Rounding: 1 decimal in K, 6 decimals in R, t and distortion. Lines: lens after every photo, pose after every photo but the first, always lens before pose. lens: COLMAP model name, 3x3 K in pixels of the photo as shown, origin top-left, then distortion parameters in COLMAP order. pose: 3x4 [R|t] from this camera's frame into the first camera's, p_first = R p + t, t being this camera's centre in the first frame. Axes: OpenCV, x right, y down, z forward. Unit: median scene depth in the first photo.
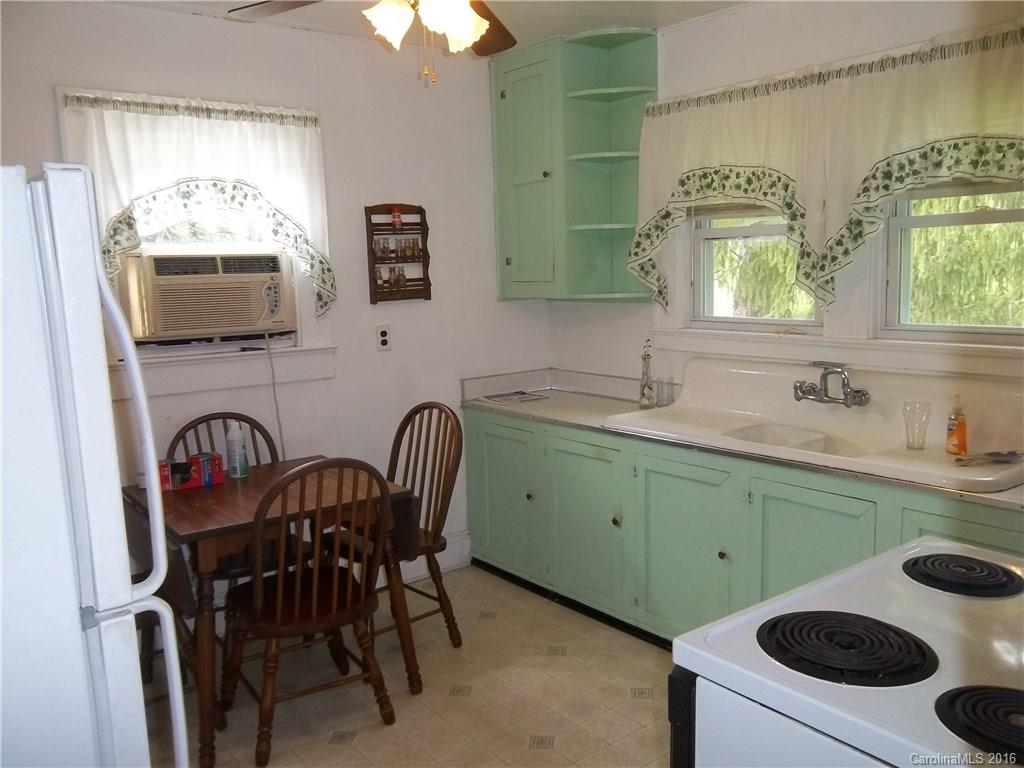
lens RADIAL K [[841.0, 0, 494.0], [0, 841.0, 386.3], [0, 0, 1]] dist [-0.001988, -0.001832]
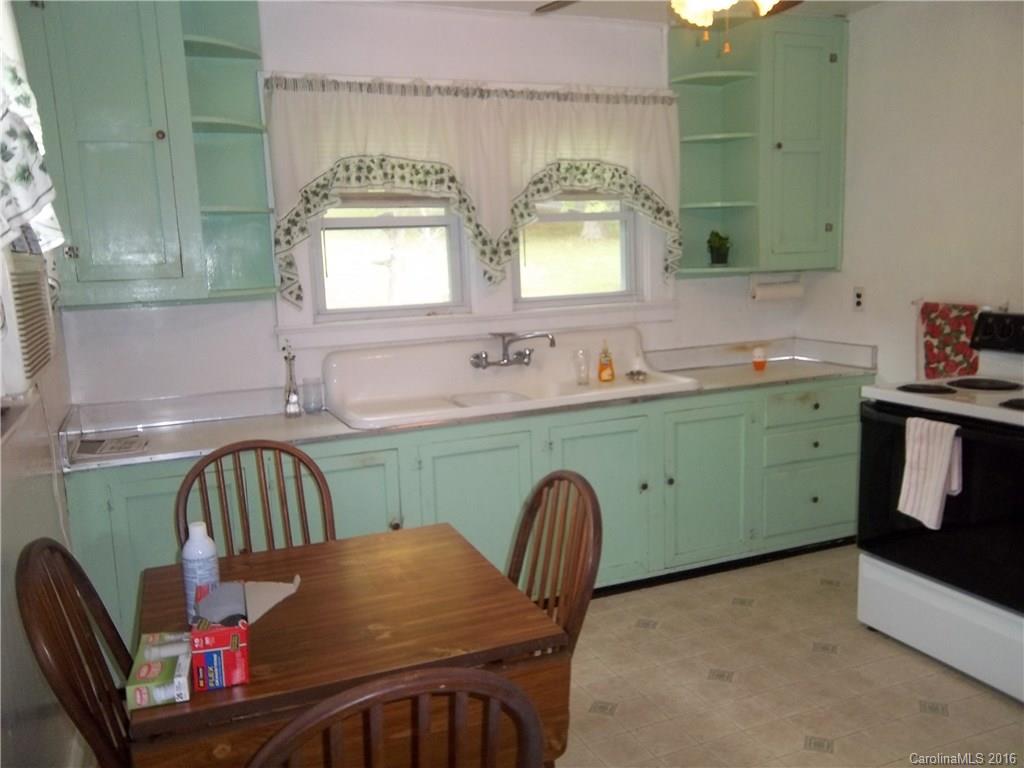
lens RADIAL K [[841.0, 0, 494.0], [0, 841.0, 386.3], [0, 0, 1]] dist [-0.001988, -0.001832]
pose [[0.276818, -0.121375, 0.953226, -0.731723], [0.171206, 0.982348, 0.075365, -0.044251], [-0.945548, 0.142336, 0.292712, 0.646768]]
